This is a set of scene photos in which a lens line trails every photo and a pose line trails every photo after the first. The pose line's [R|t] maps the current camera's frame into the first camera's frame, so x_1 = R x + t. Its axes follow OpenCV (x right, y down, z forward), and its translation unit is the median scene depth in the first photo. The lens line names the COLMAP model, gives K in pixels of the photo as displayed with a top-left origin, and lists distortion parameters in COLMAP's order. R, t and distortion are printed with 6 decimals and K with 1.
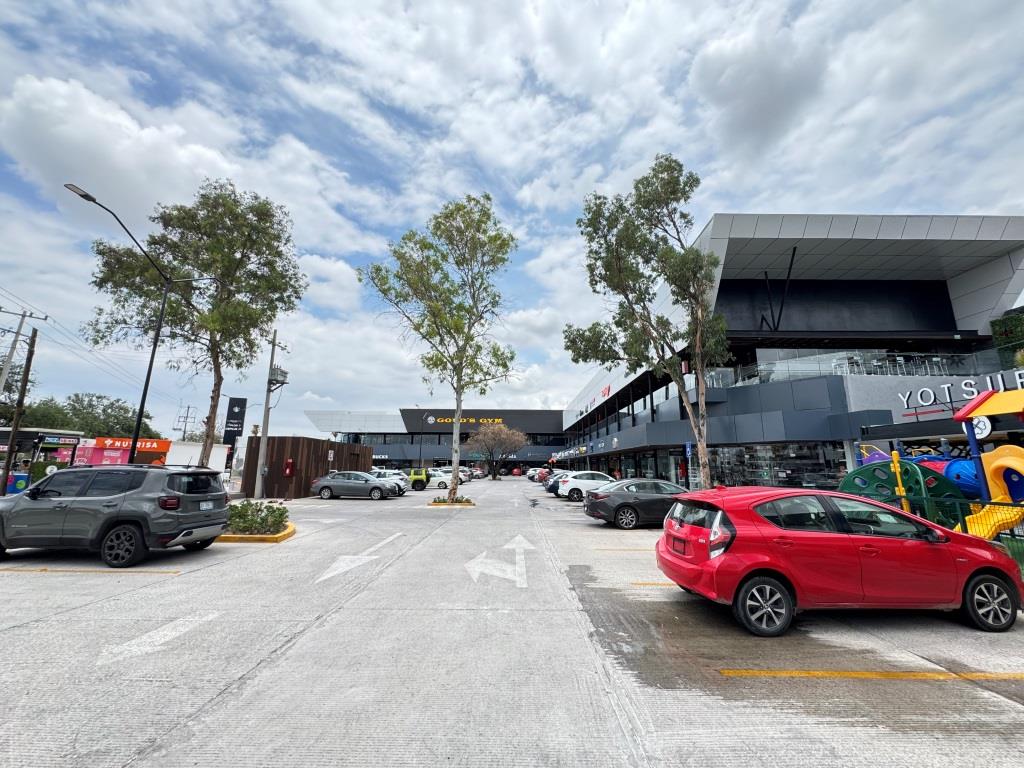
lens RADIAL K [[390.9, 0, 512.0], [0, 390.9, 384.0], [0, 0, 1]] dist [-0.007819, 0.000171]
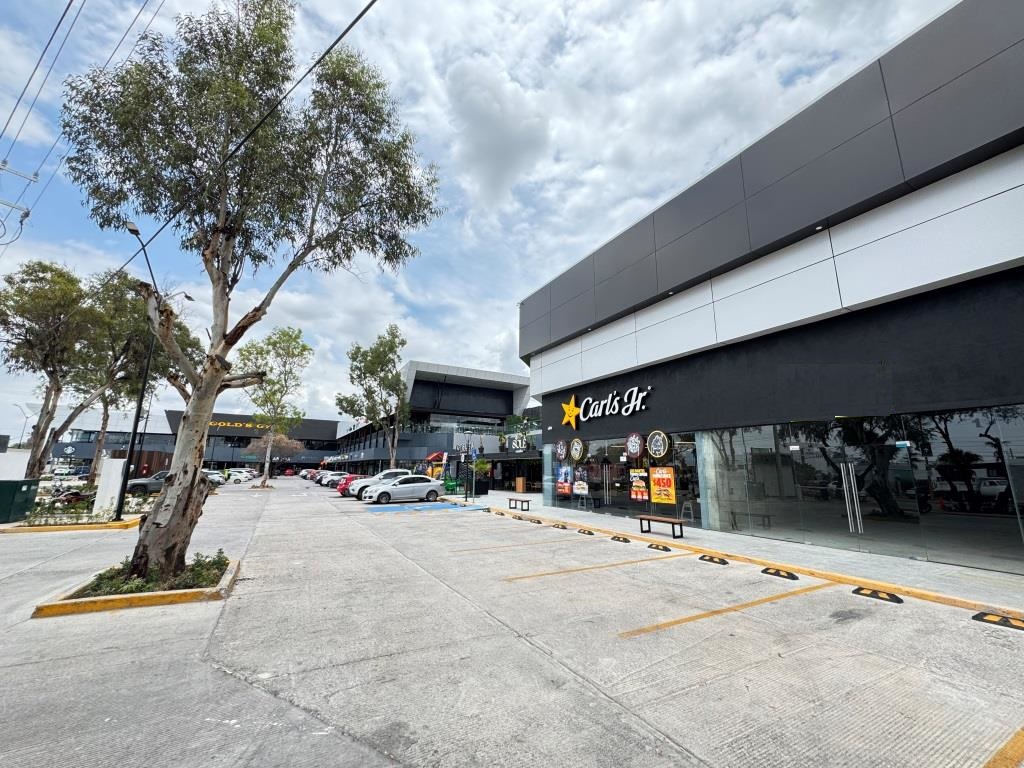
lens RADIAL K [[407.3, 0, 508.4], [0, 407.3, 380.5], [0, 0, 1]] dist [-0.001863, 0.000085]
pose [[0.871185, 0.108834, 0.478740, -0.089231], [-0.108109, 0.993711, -0.029173, -0.249223], [-0.478904, -0.026341, 0.877472, -1.114706]]
